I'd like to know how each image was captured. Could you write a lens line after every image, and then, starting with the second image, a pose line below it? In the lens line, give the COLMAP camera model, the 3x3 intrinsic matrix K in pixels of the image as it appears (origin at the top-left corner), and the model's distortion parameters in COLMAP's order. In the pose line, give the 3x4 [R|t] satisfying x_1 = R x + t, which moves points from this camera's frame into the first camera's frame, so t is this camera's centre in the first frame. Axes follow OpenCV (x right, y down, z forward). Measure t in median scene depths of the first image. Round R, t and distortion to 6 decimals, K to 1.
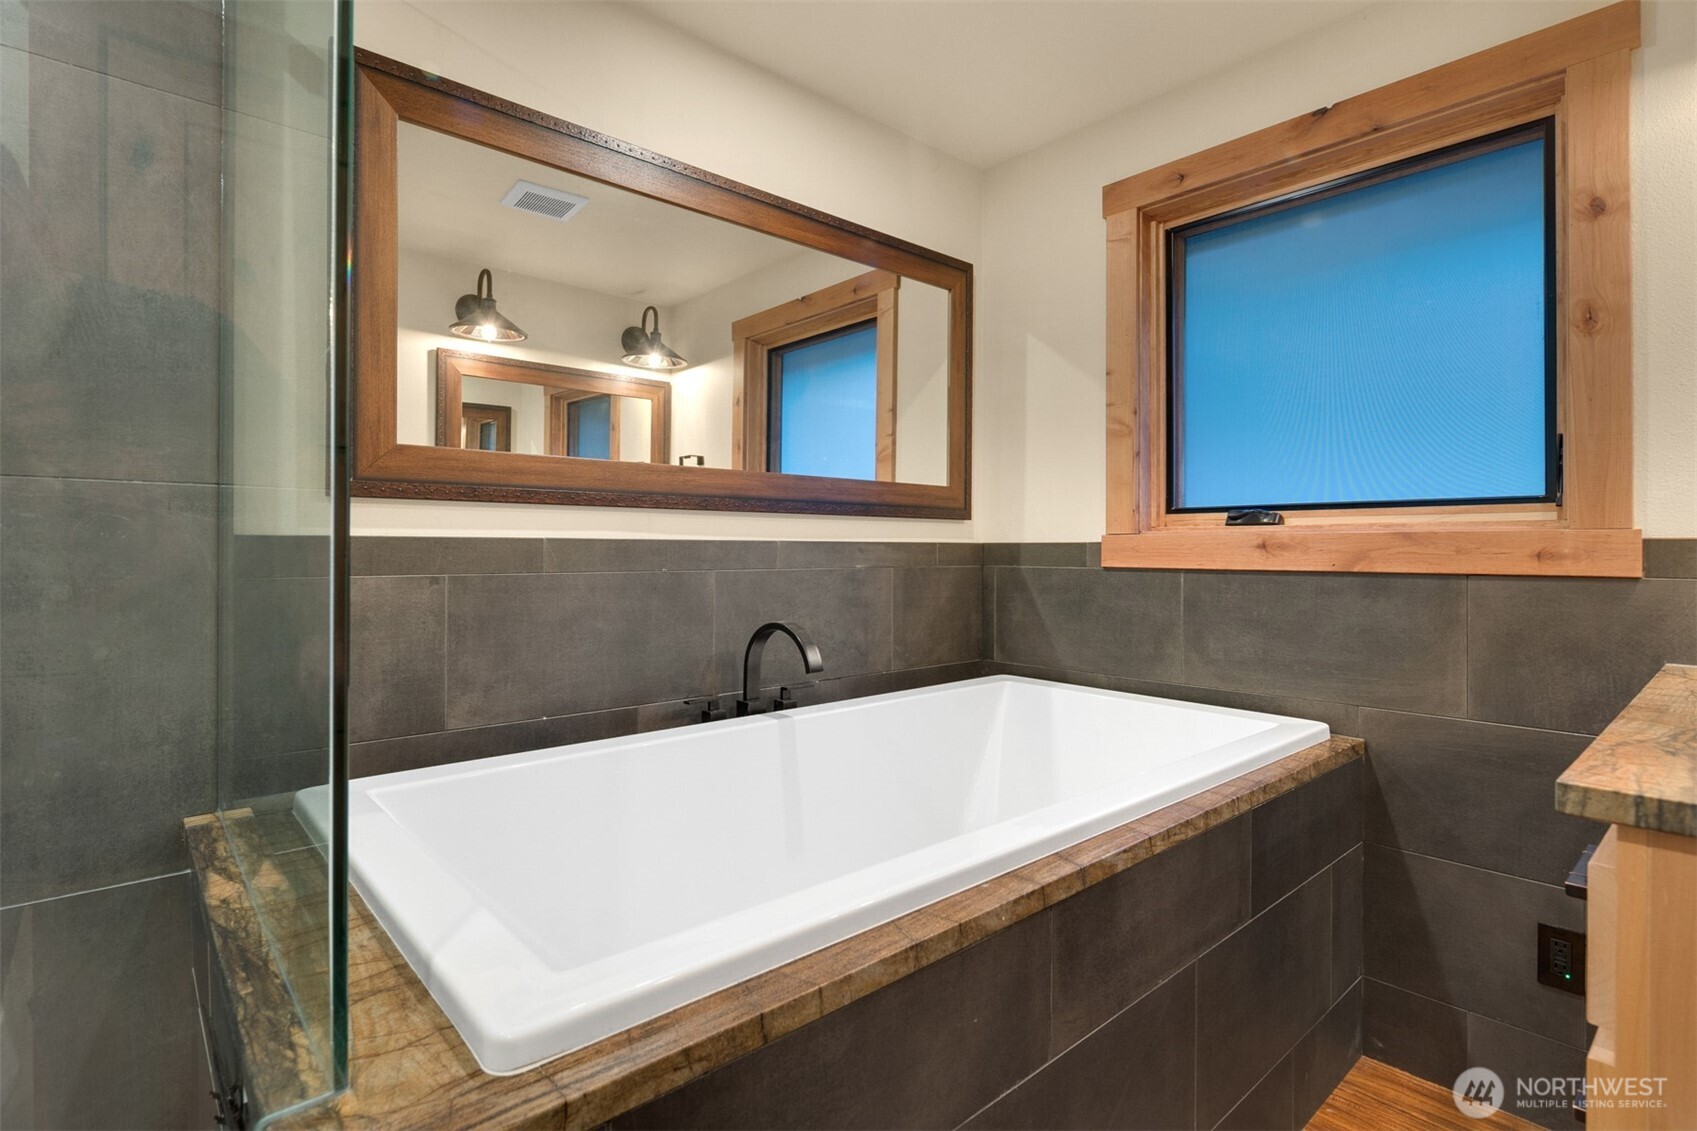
lens RADIAL K [[819.4, 0, 840.5], [0, 819.4, 545.2], [0, 0, 1]] dist [0.001432, -0.000441]
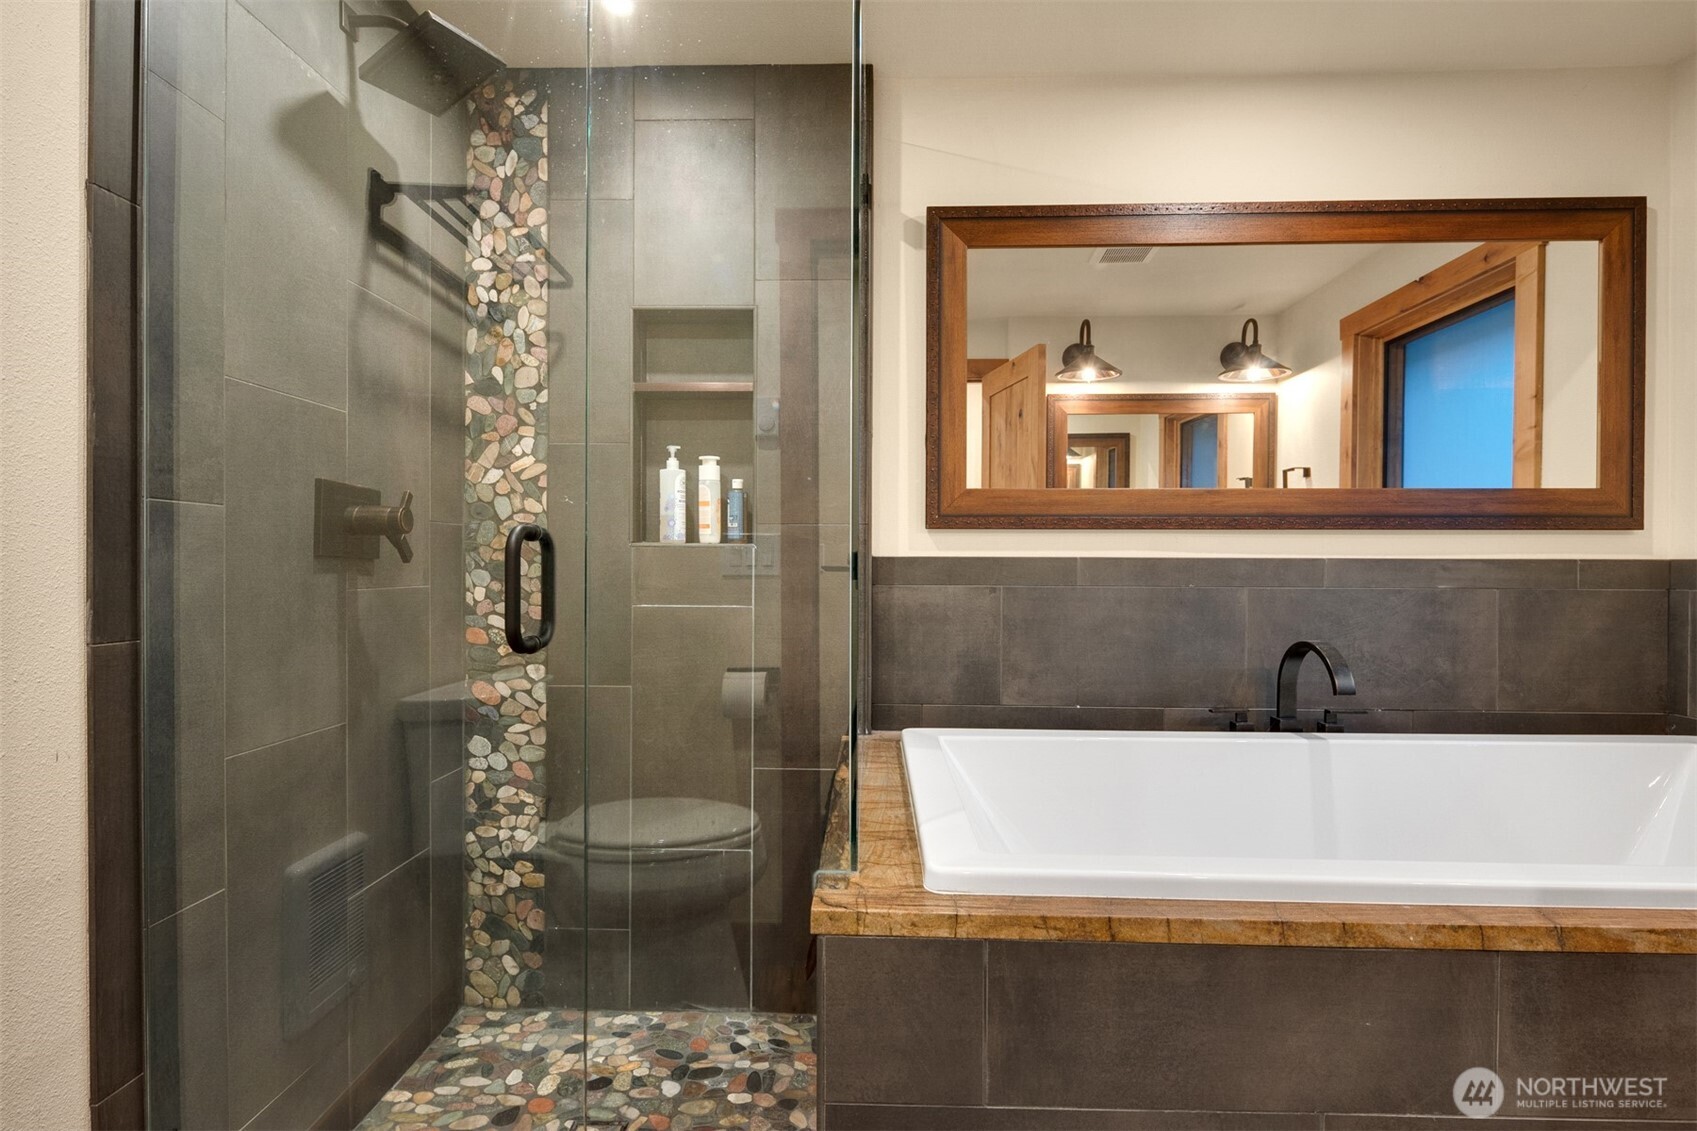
lens RADIAL K [[820.2, 0, 848.5], [0, 820.2, 565.5], [0, 0, 1]] dist [0.002460, -0.000222]
pose [[0.729310, 0.001302, -0.684182, 0.184058], [0.001387, 0.999993, 0.003382, -0.000862], [0.684182, -0.003415, 0.729304, -0.093301]]
